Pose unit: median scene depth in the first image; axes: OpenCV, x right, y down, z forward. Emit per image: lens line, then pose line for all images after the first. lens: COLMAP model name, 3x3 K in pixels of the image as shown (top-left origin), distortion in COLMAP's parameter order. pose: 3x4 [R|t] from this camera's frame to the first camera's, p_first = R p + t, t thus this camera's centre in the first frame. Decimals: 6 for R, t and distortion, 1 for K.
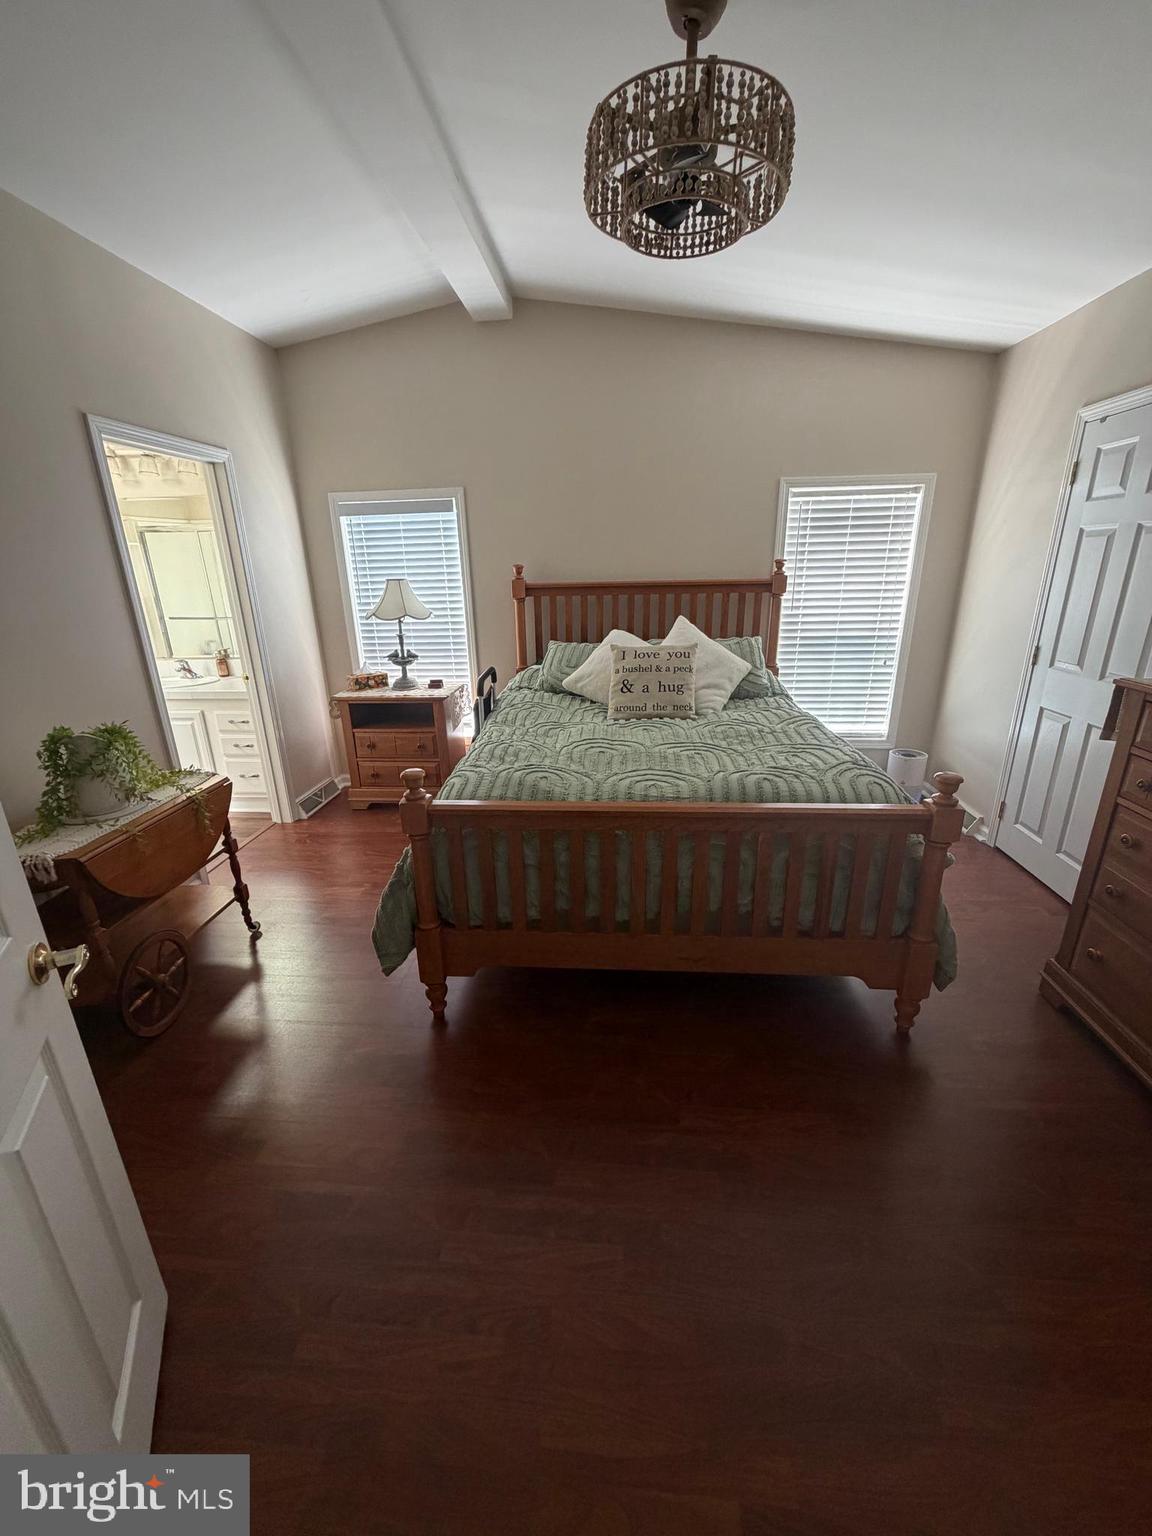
lens RADIAL K [[612.6, 0, 576.0], [0, 612.6, 768.0], [0, 0, 1]] dist [-0.008665, 0.004219]
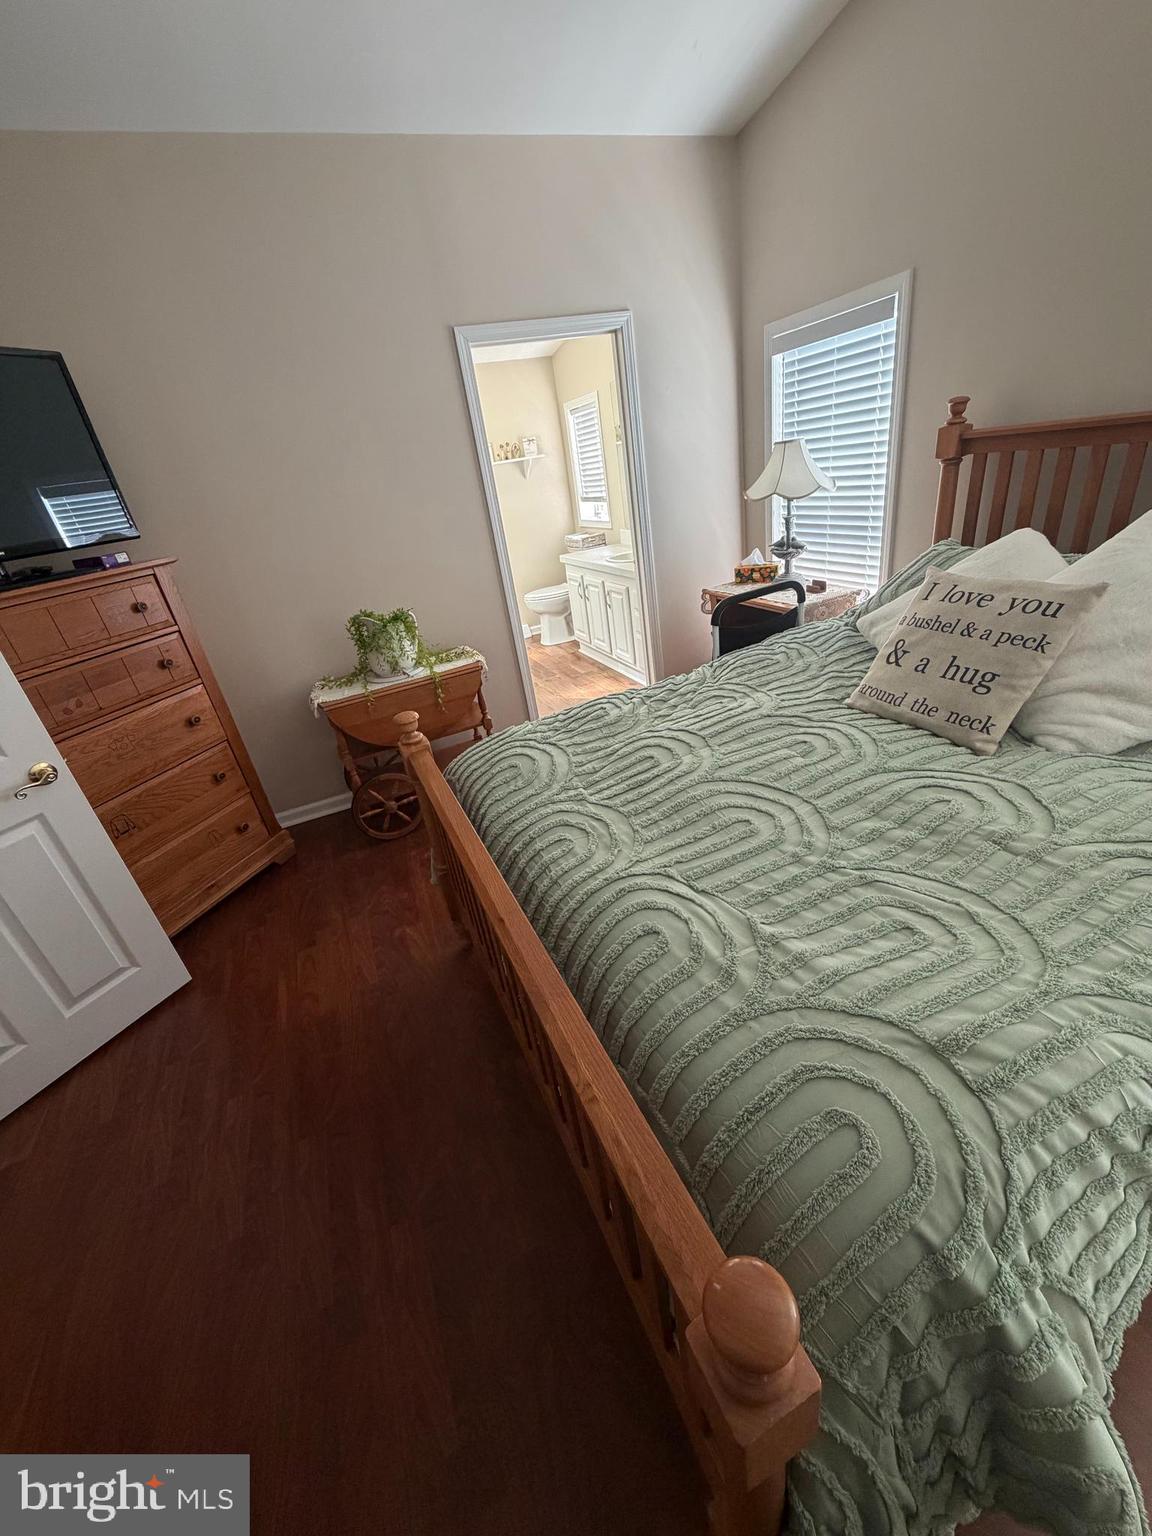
lens RADIAL K [[612.6, 0, 576.0], [0, 612.6, 768.0], [0, 0, 1]] dist [-0.008665, 0.004219]
pose [[0.473752, 0.357531, -0.804817, 0.335243], [-0.150636, 0.933312, 0.325942, -0.136754], [0.867679, -0.033182, 0.496016, 0.381071]]
